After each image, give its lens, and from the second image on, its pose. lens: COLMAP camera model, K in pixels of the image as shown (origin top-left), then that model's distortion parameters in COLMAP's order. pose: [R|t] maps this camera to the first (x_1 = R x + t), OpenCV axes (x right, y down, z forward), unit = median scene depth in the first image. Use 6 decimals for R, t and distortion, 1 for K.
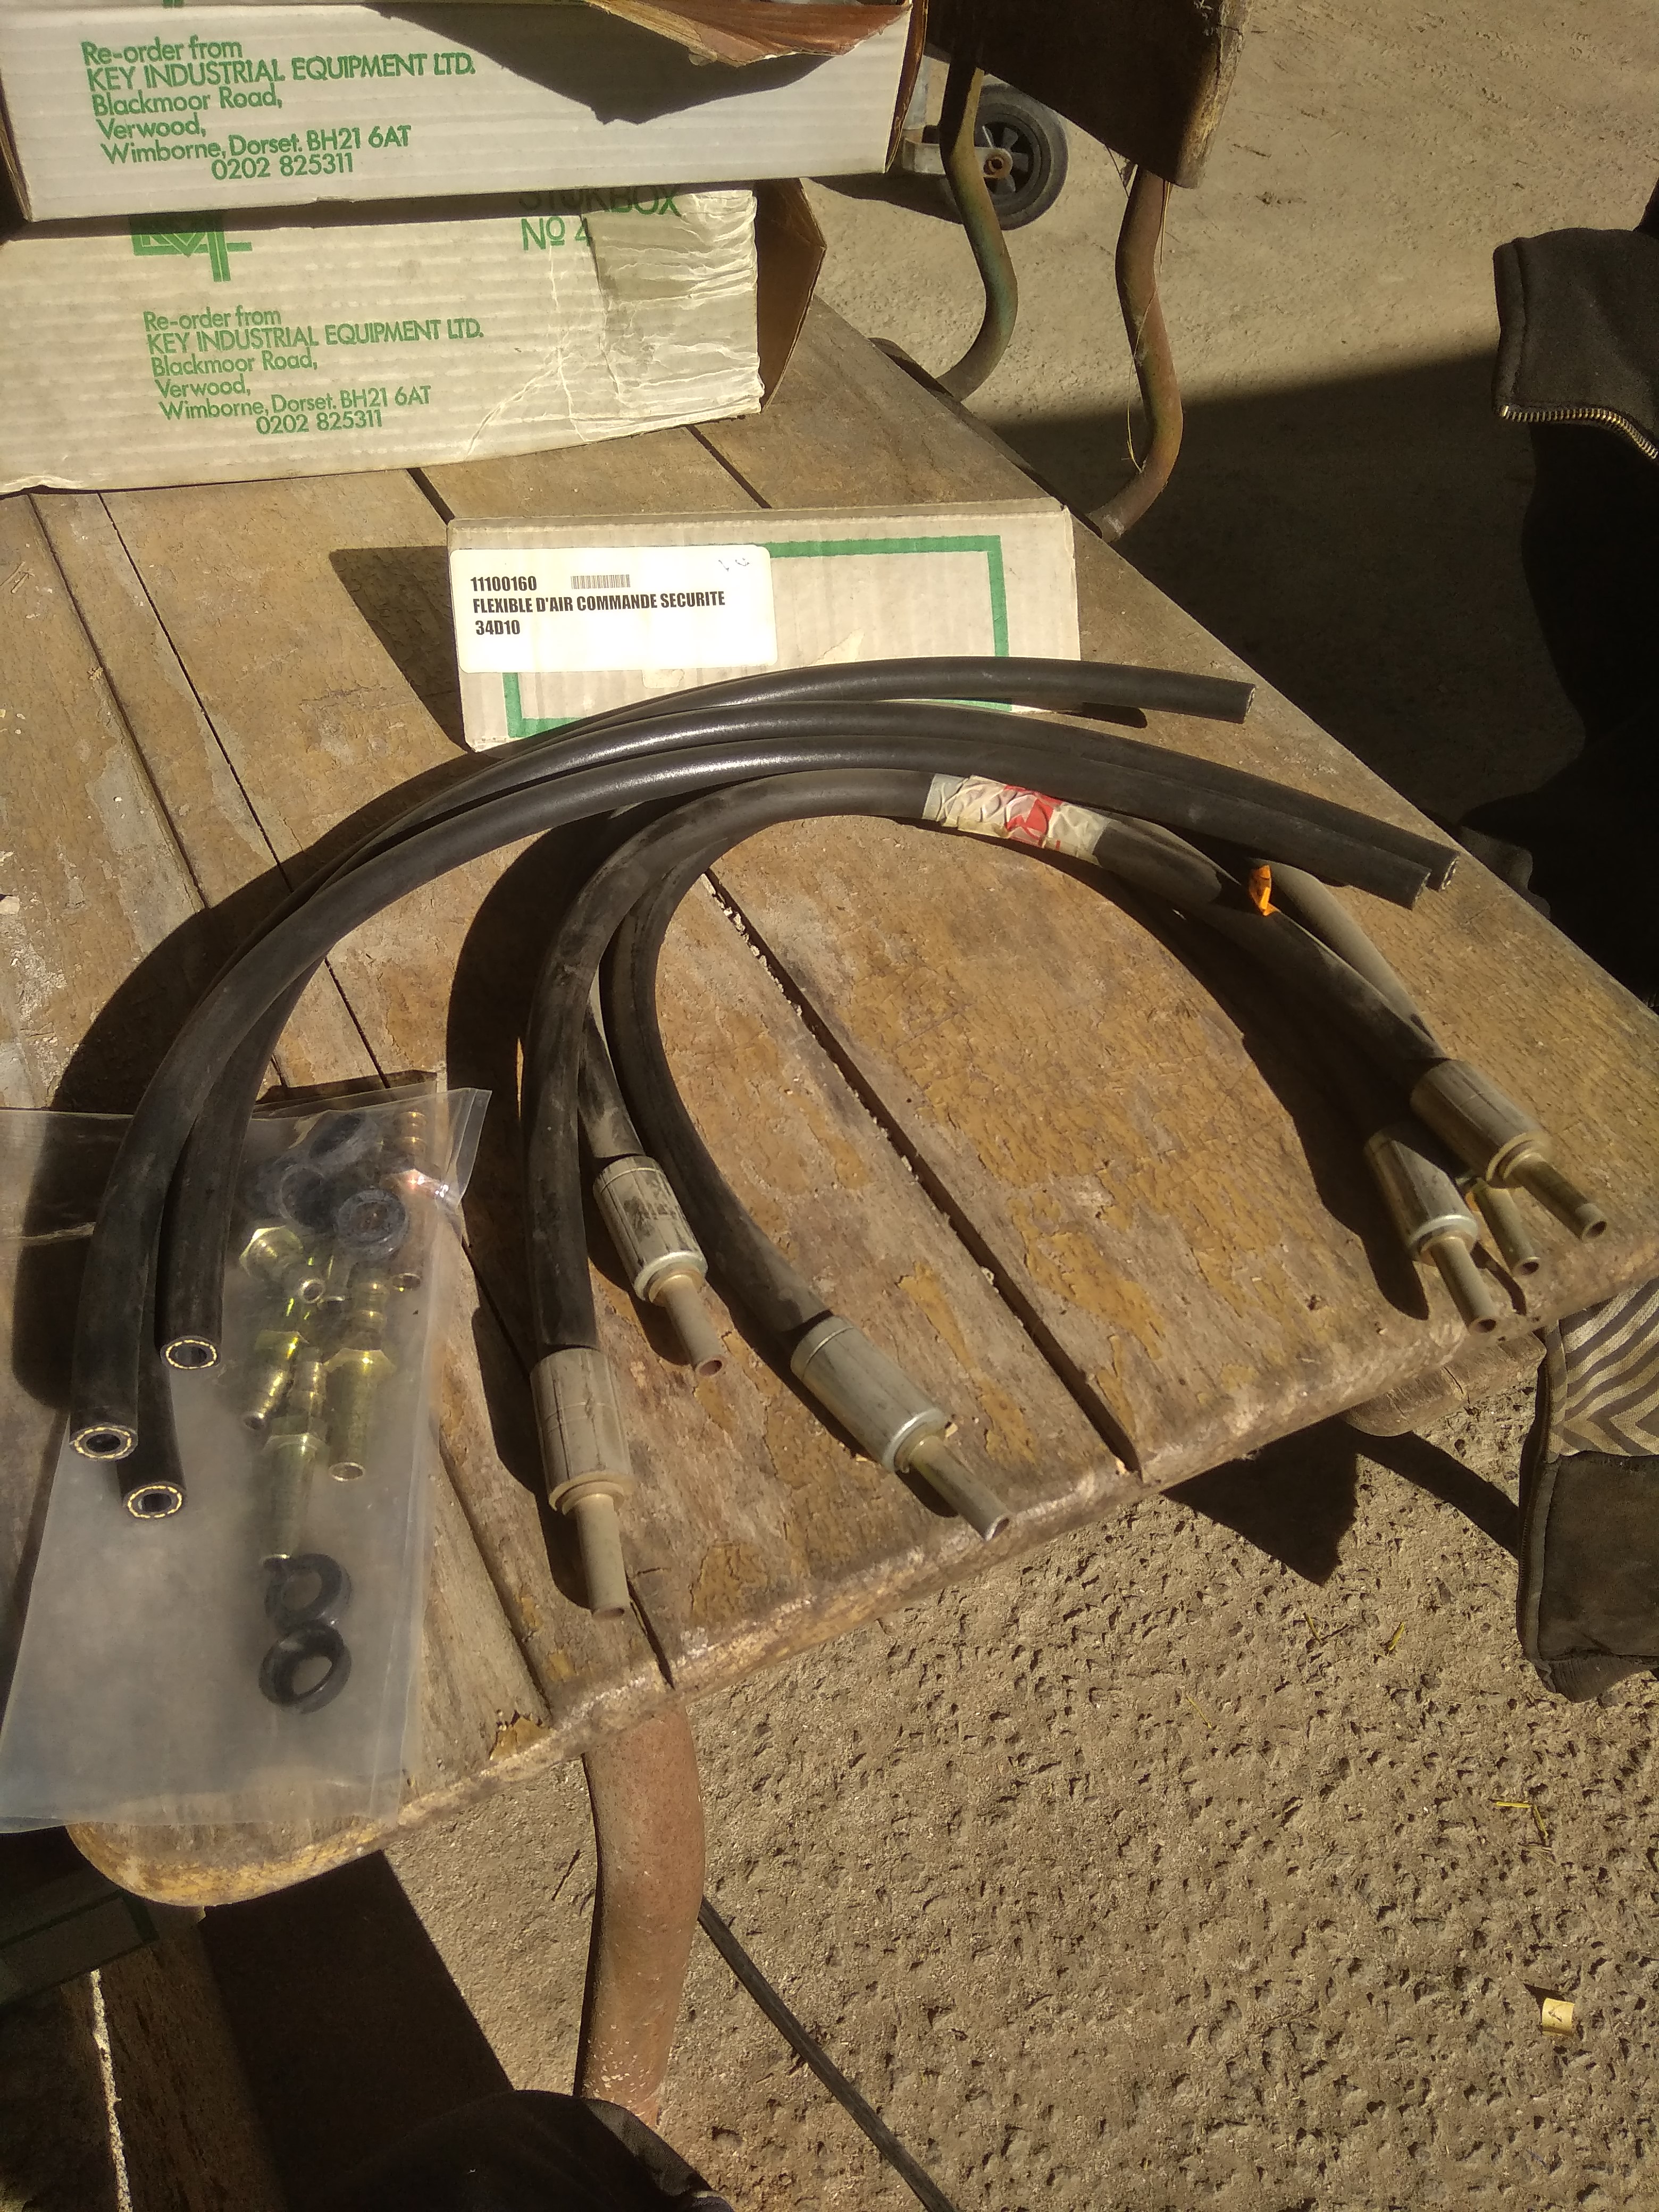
lens RADIAL K [[1828.7, 0, 829.5], [0, 1828.7, 1106.0], [0, 0, 1]] dist [0.117725, -0.149717]
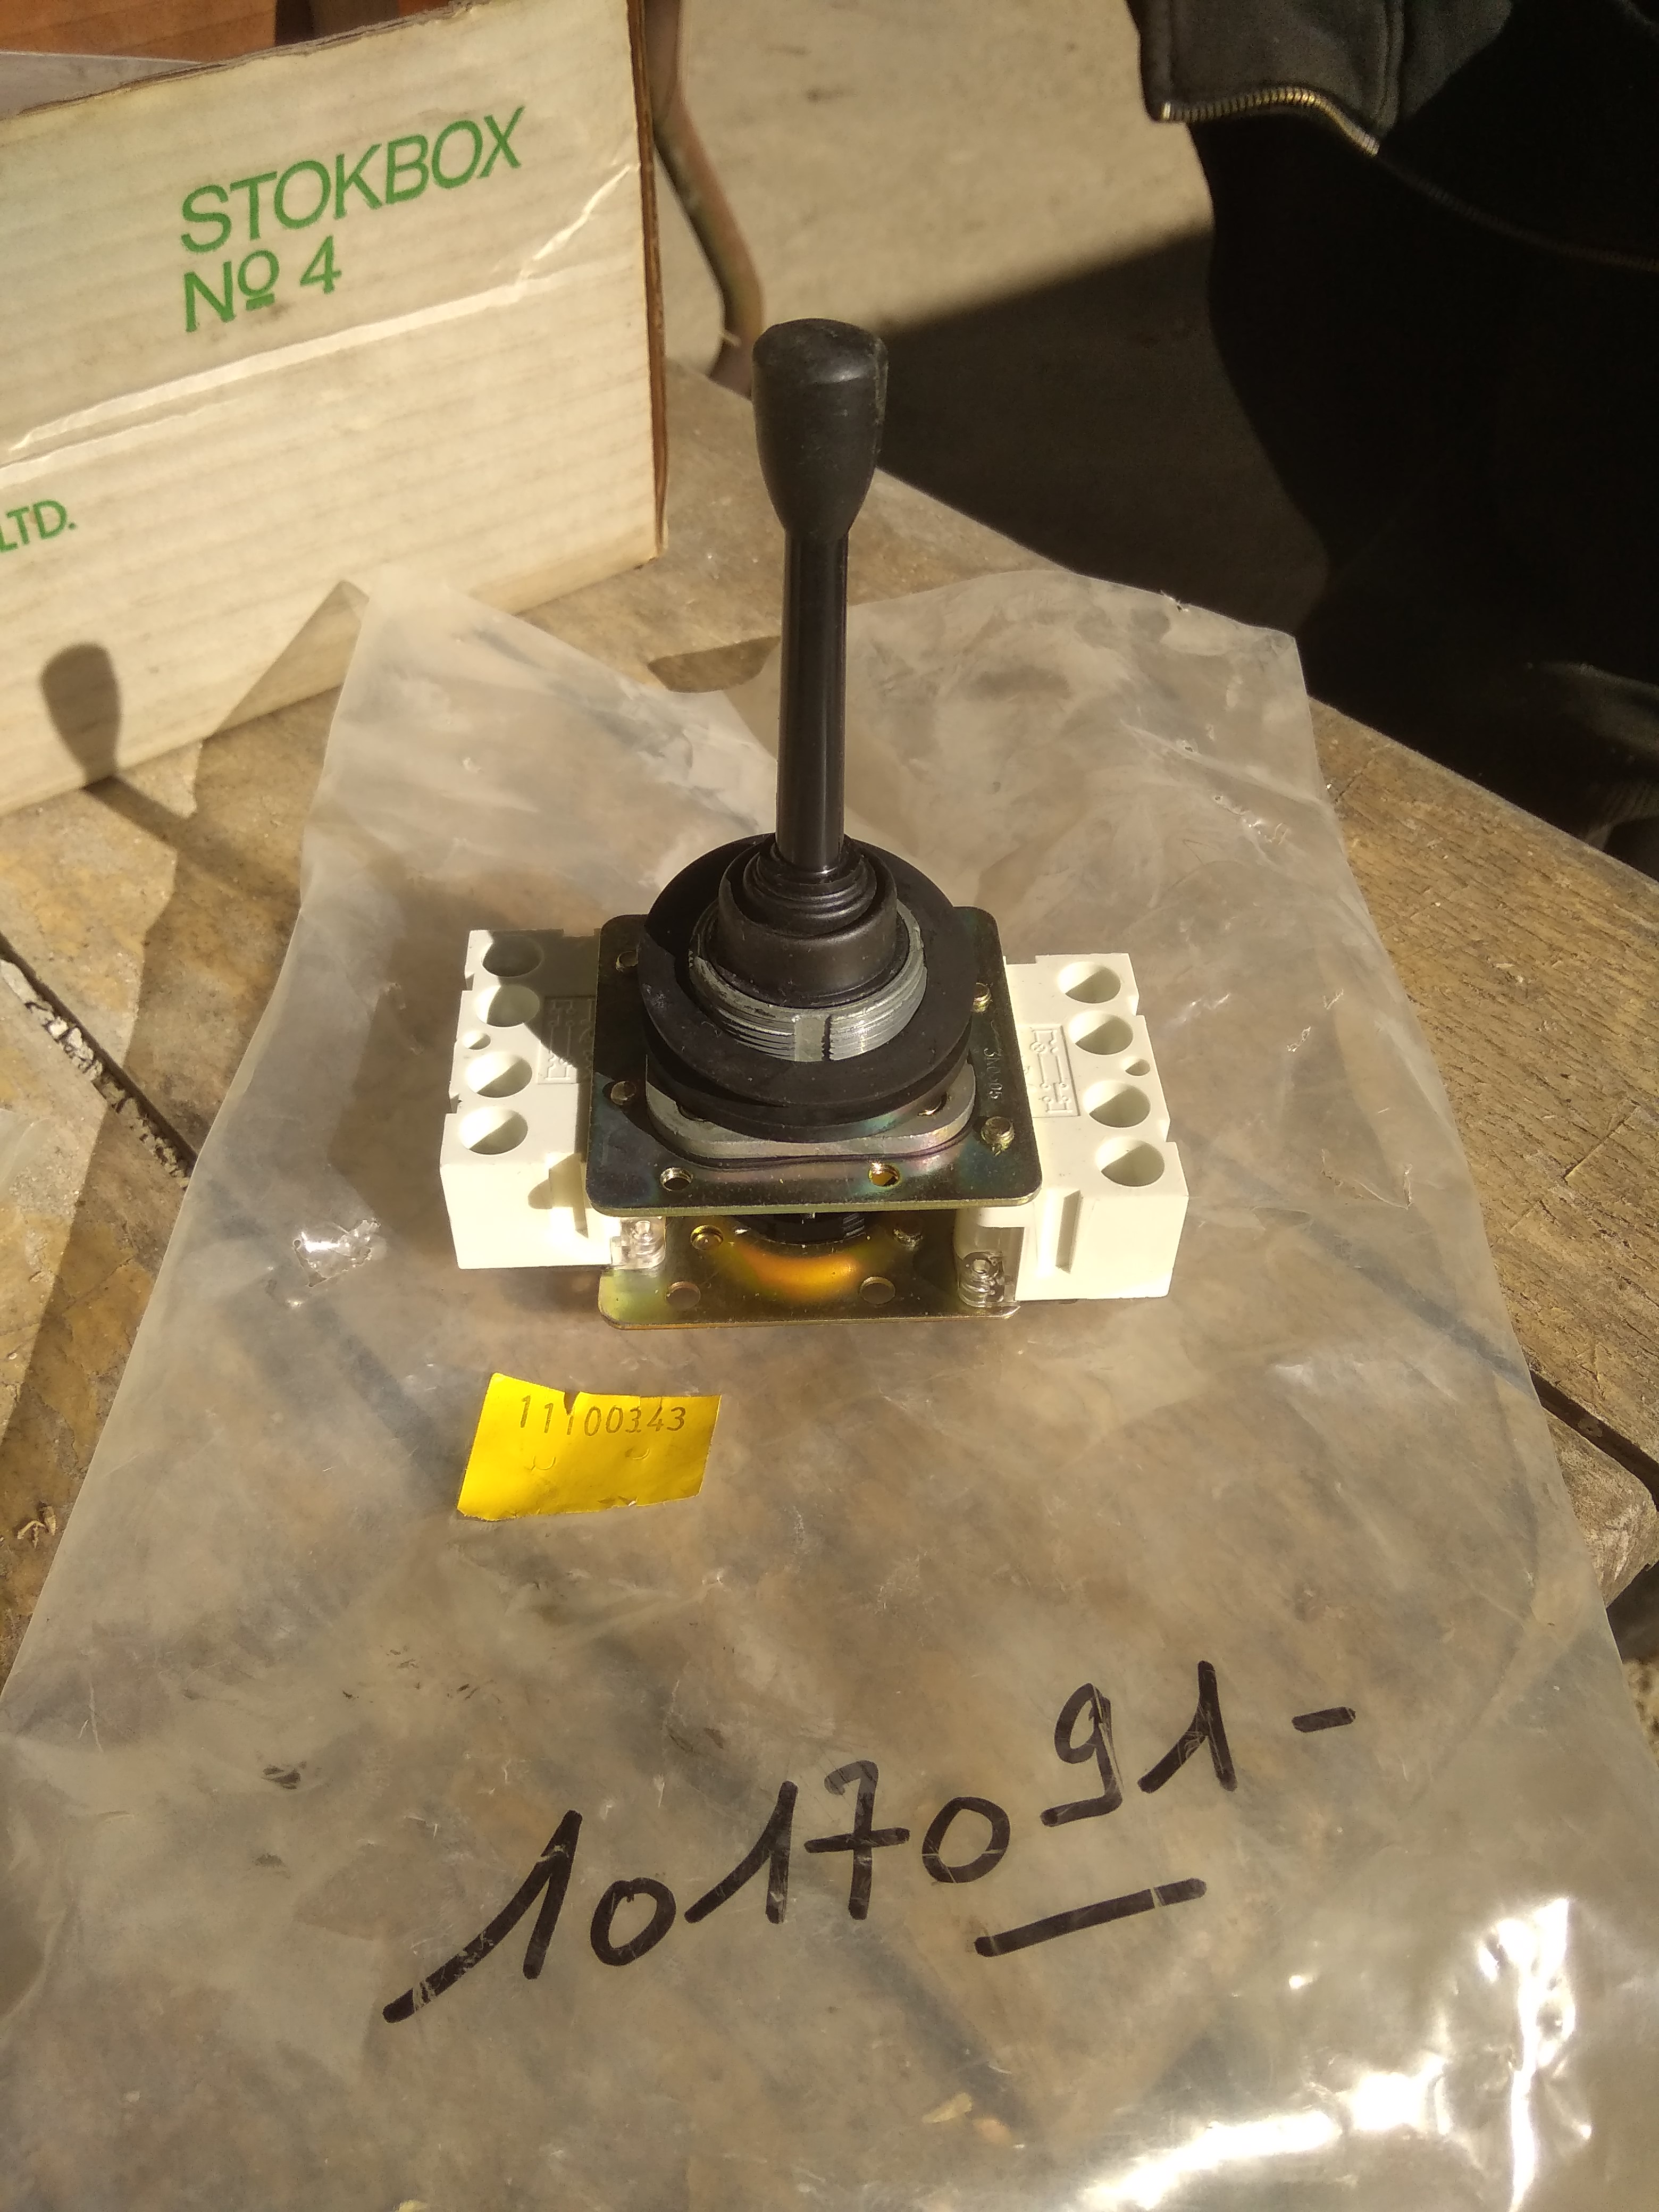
lens RADIAL K [[1828.7, 0, 829.5], [0, 1828.7, 1106.0], [0, 0, 1]] dist [0.117725, -0.149717]
pose [[0.969727, -0.206628, 0.130134, 0.087755], [0.206592, 0.978328, 0.013930, -0.045650], [-0.130192, 0.013376, 0.991399, 0.438181]]
